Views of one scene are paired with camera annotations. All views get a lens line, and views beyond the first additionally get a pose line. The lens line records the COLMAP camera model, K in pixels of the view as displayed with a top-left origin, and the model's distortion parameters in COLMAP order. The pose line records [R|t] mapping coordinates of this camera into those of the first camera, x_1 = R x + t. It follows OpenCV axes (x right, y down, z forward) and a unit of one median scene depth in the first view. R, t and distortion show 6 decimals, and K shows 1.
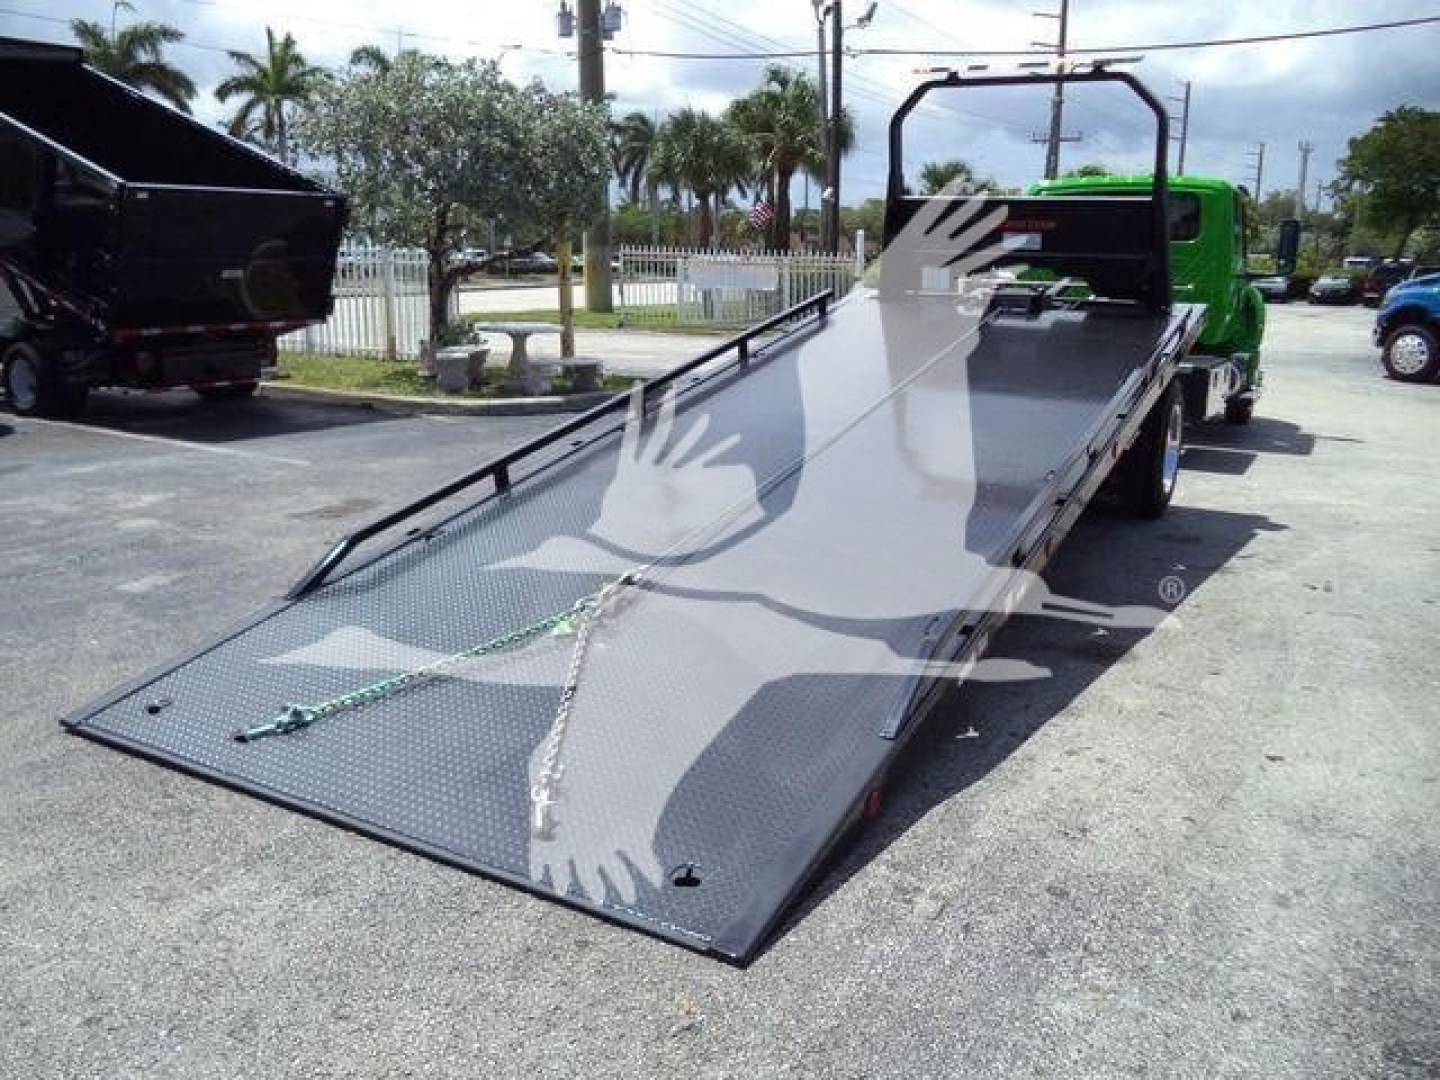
lens RADIAL K [[1122.8, 0, 720.0], [0, 1122.8, 540.0], [0, 0, 1]] dist [-0.010446, -0.003797]
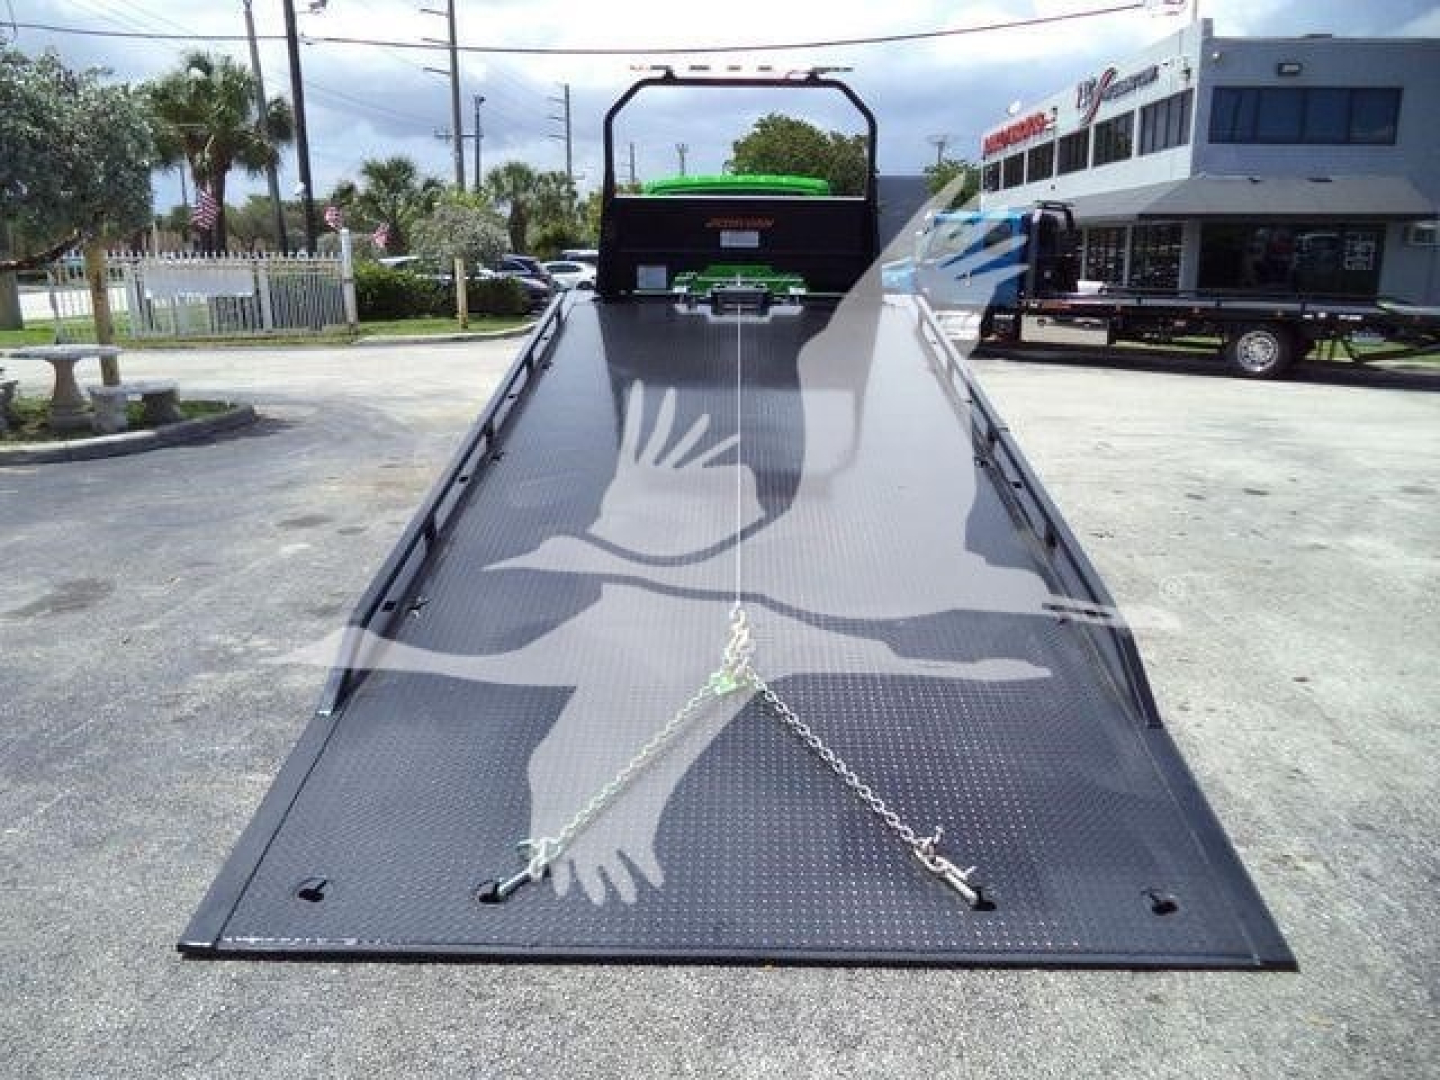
lens RADIAL K [[1119.2, 0, 679.6], [0, 1119.2, 560.9], [0, 0, 1]] dist [-0.025536, -0.004124]
pose [[0.888598, -0.138155, 0.437387, -0.268242], [0.128363, 0.990361, 0.052037, -0.034408], [-0.440360, 0.009904, 0.897767, 0.105699]]
